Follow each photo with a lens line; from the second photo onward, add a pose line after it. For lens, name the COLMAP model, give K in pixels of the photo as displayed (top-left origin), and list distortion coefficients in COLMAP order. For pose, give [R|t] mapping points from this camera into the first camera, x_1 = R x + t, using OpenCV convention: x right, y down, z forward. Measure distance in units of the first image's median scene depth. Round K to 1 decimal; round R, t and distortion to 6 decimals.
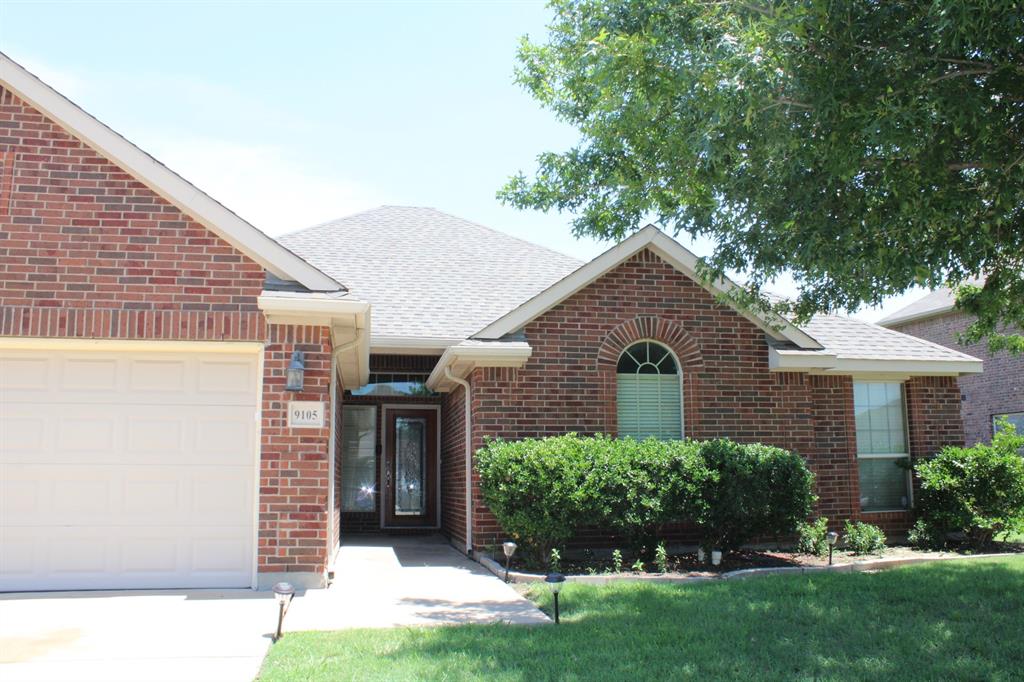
lens RADIAL K [[849.6, 0, 515.9], [0, 849.6, 341.3], [0, 0, 1]] dist [-0.138134, 0.101436]
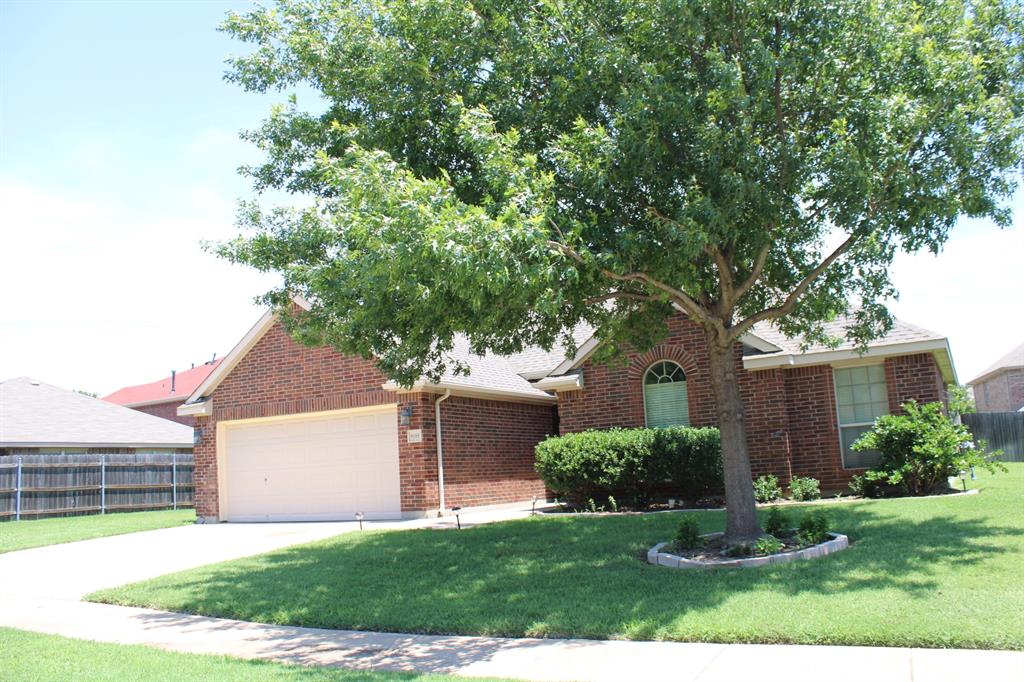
lens RADIAL K [[849.6, 0, 509.4], [0, 849.6, 340.3], [0, 0, 1]] dist [-0.138134, 0.101436]
pose [[0.774260, -0.133791, -0.618564, 1.104176], [0.152367, 0.988057, -0.022991, -0.054988], [0.614252, -0.076448, 0.785398, -0.420624]]
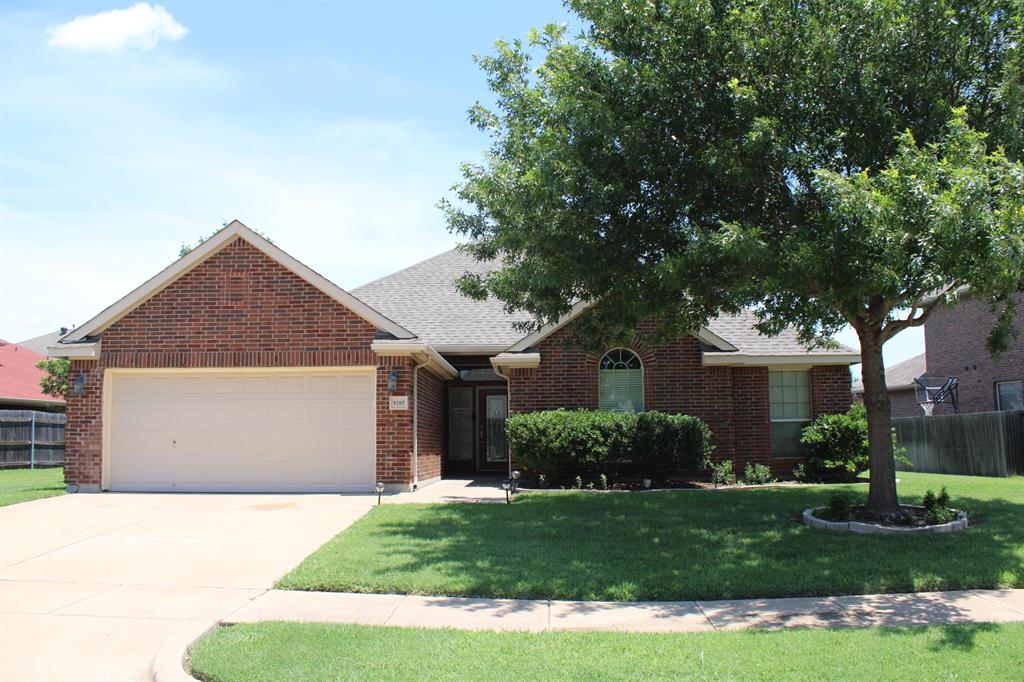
lens RADIAL K [[849.6, 0, 513.9], [0, 849.6, 343.9], [0, 0, 1]] dist [-0.138134, 0.101436]
pose [[0.979805, -0.026392, -0.198207, 0.347770], [0.035957, 0.998348, 0.044814, -0.109582], [0.196697, -0.051036, 0.979135, -0.734271]]
